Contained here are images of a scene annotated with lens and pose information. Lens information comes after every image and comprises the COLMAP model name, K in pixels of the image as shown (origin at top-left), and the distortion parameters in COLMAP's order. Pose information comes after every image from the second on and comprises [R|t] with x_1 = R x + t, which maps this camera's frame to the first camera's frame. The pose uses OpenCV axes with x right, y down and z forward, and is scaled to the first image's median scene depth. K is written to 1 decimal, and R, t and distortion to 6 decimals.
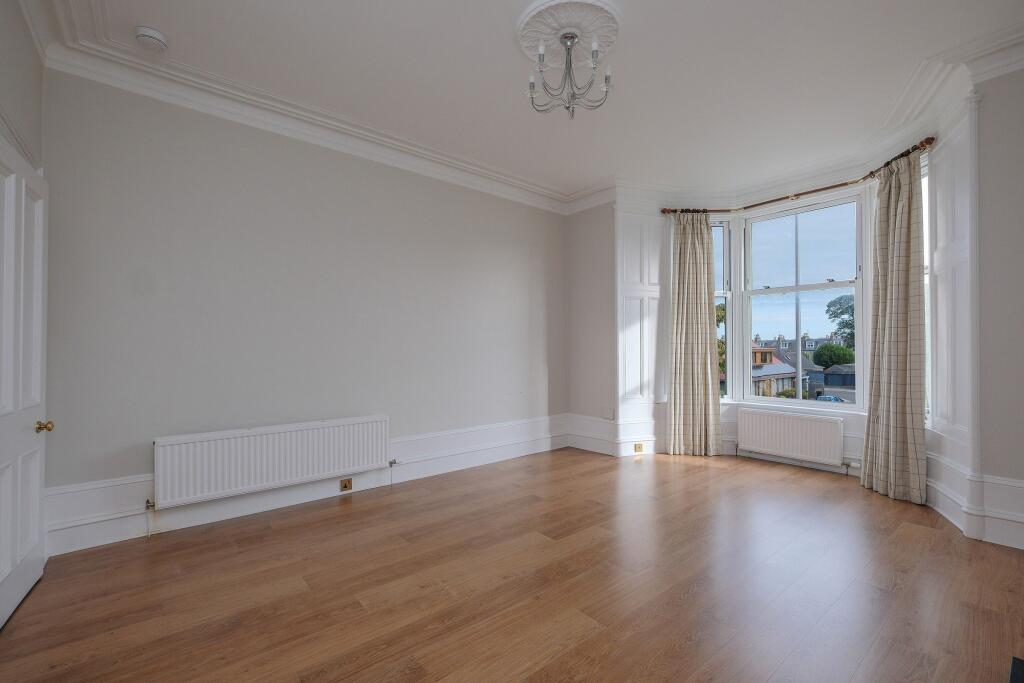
lens RADIAL K [[445.1, 0, 517.7], [0, 445.1, 346.2], [0, 0, 1]] dist [0.003390, -0.000258]
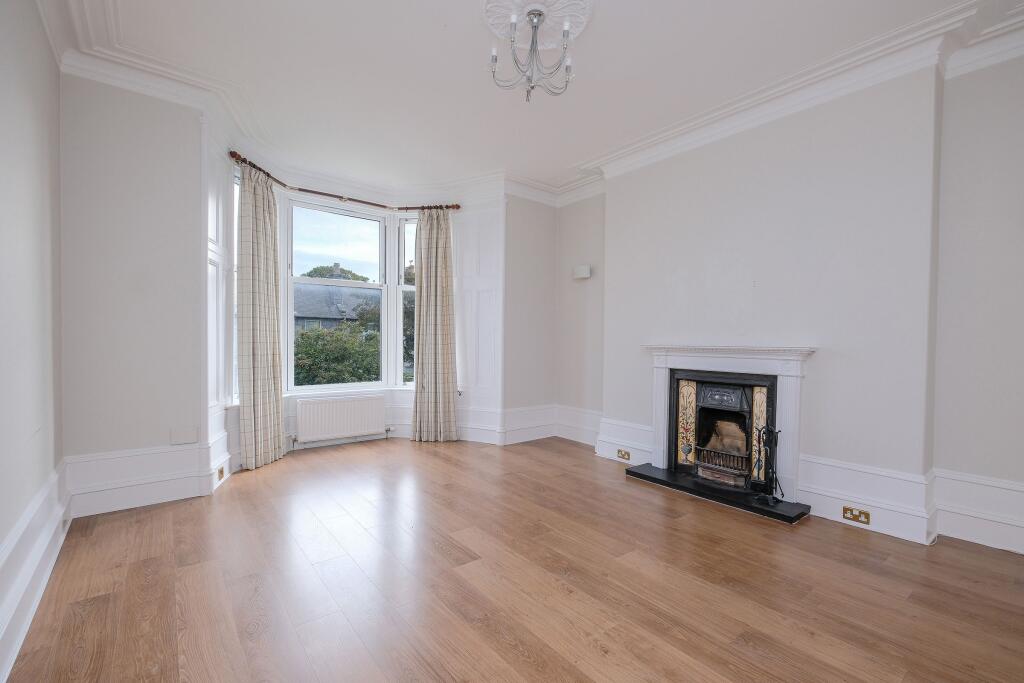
lens RADIAL K [[445.1, 0, 516.7], [0, 445.1, 345.9], [0, 0, 1]] dist [0.003390, -0.000258]
pose [[0.026833, -0.009542, 0.999594, -0.540885], [-0.019306, 0.999763, 0.010062, 0.006471], [-0.999453, -0.019569, 0.026643, 0.632794]]
